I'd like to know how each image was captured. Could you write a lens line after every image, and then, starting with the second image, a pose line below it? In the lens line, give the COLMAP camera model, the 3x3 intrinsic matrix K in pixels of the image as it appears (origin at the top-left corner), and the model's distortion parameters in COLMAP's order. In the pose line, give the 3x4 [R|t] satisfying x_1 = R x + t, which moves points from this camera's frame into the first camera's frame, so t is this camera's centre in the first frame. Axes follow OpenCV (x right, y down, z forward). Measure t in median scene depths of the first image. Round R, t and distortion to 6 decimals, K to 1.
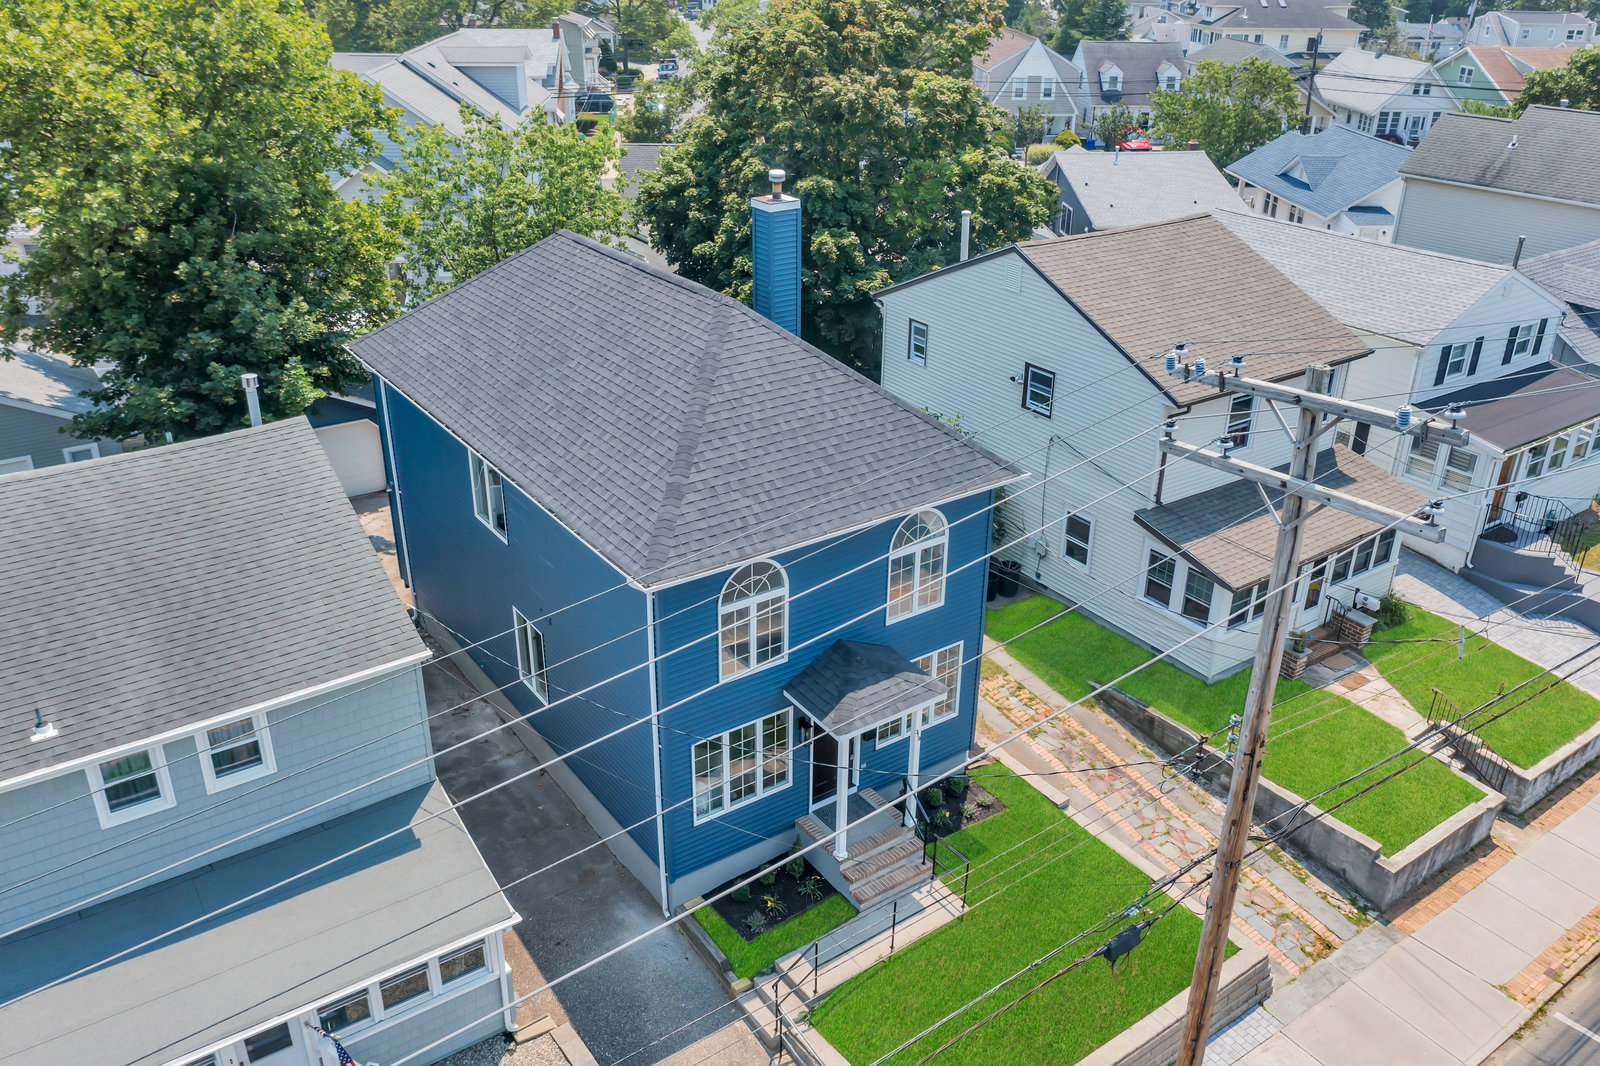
lens RADIAL K [[1265.0, 0, 800.0], [0, 1265.0, 533.0], [0, 0, 1]] dist [-0.011160, -0.009239]
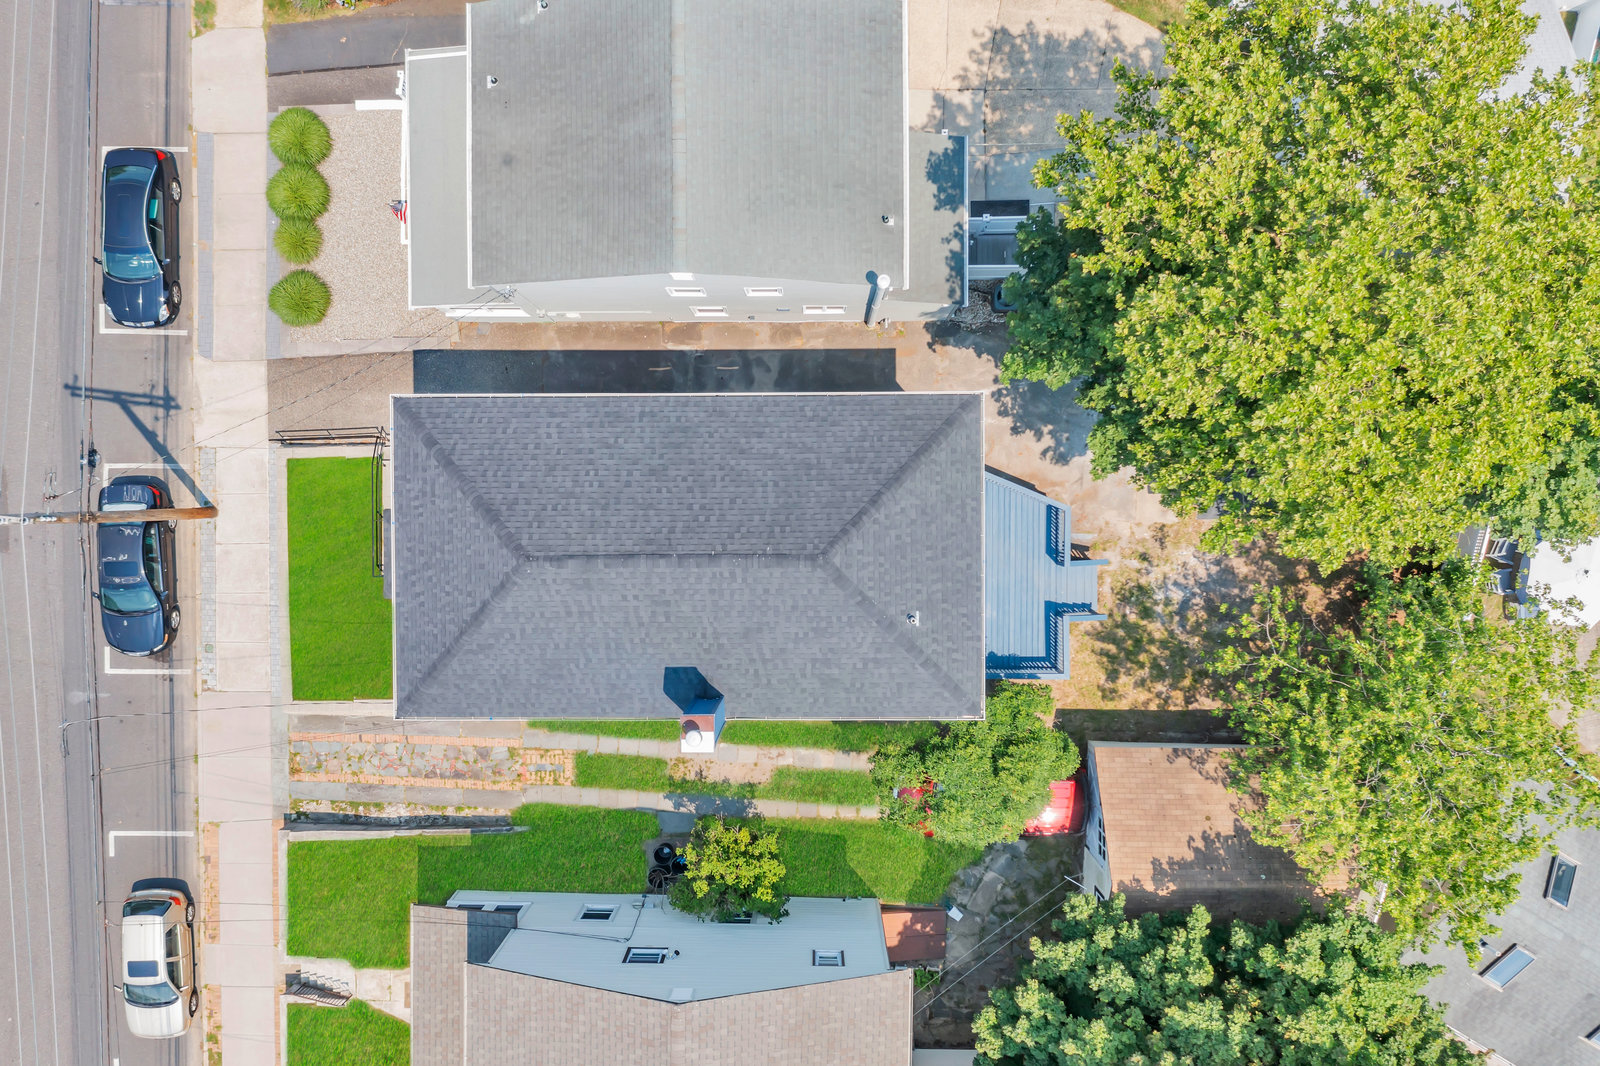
lens RADIAL K [[1265.0, 0, 800.0], [0, 1265.0, 533.0], [0, 0, 1]] dist [-0.011160, -0.009239]
pose [[-0.575774, 0.817571, 0.007908, -0.218561], [-0.353328, -0.257530, 0.899354, -1.244380], [0.737322, 0.515030, 0.437150, 0.572165]]
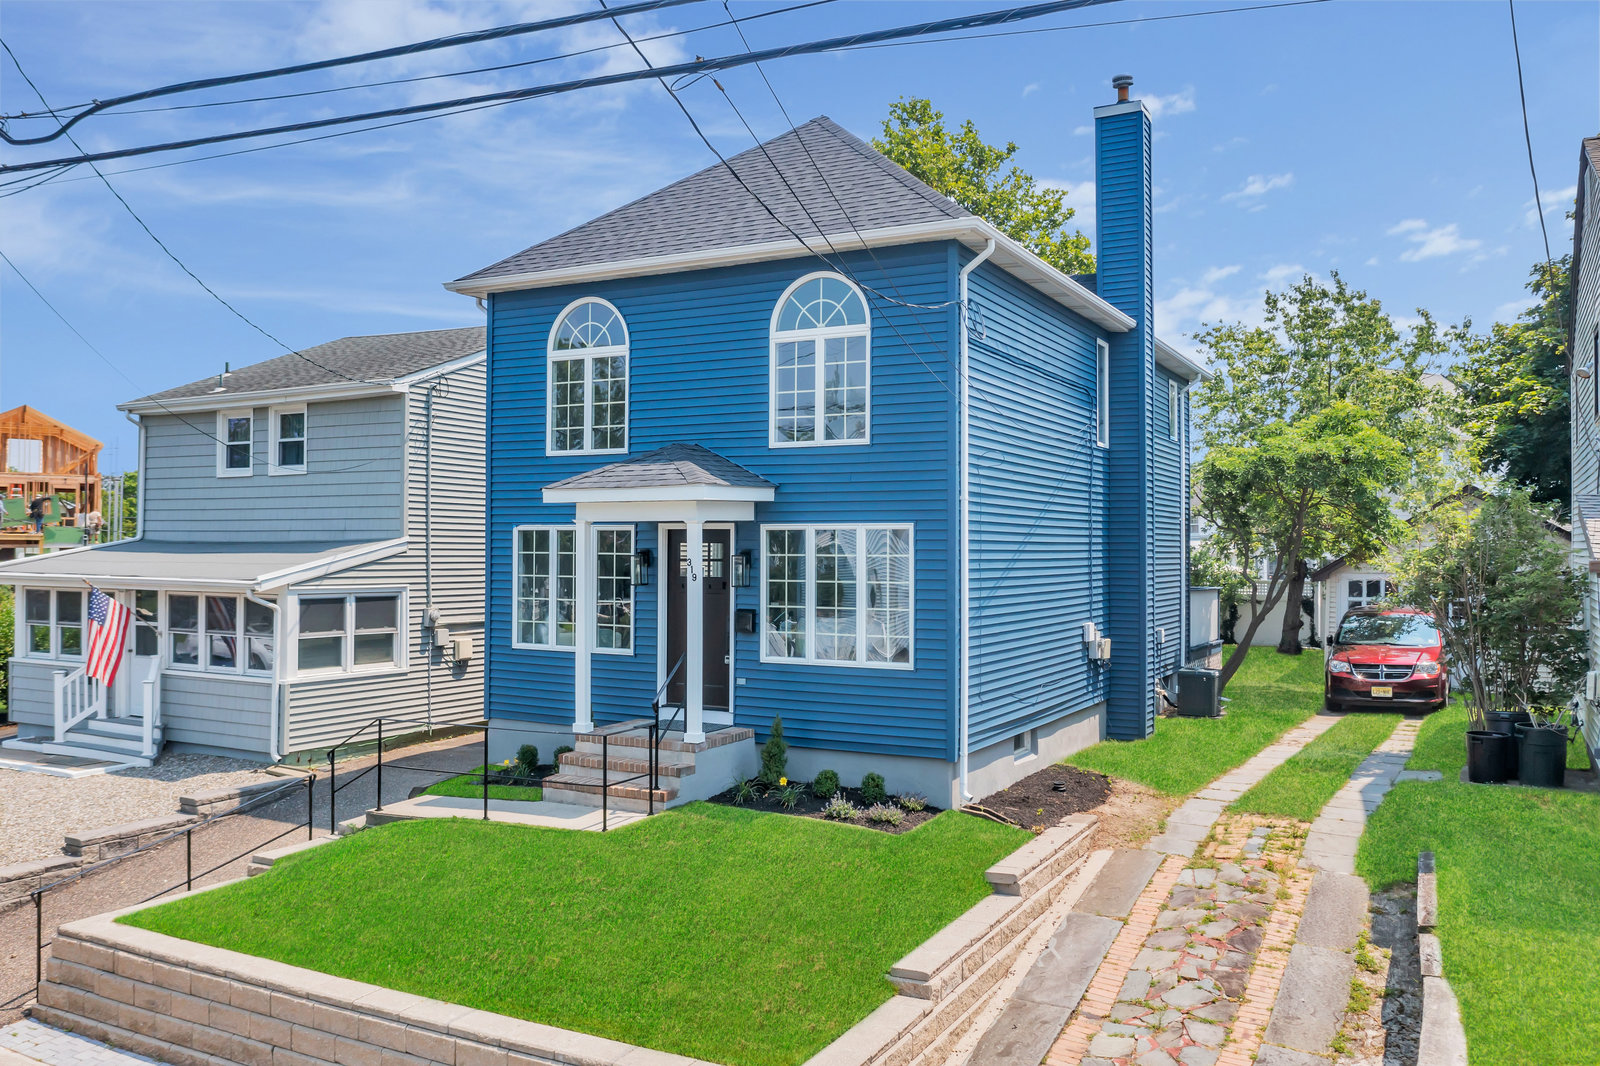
lens RADIAL K [[1237.0, 0, 800.0], [0, 1237.0, 533.0], [0, 0, 1]] dist [-0.114782, 0.000172]
pose [[0.442625, -0.020828, -0.896465, 0.611774], [-0.391074, 0.895161, -0.213888, 0.228287], [0.806935, 0.445256, 0.388075, 0.699625]]
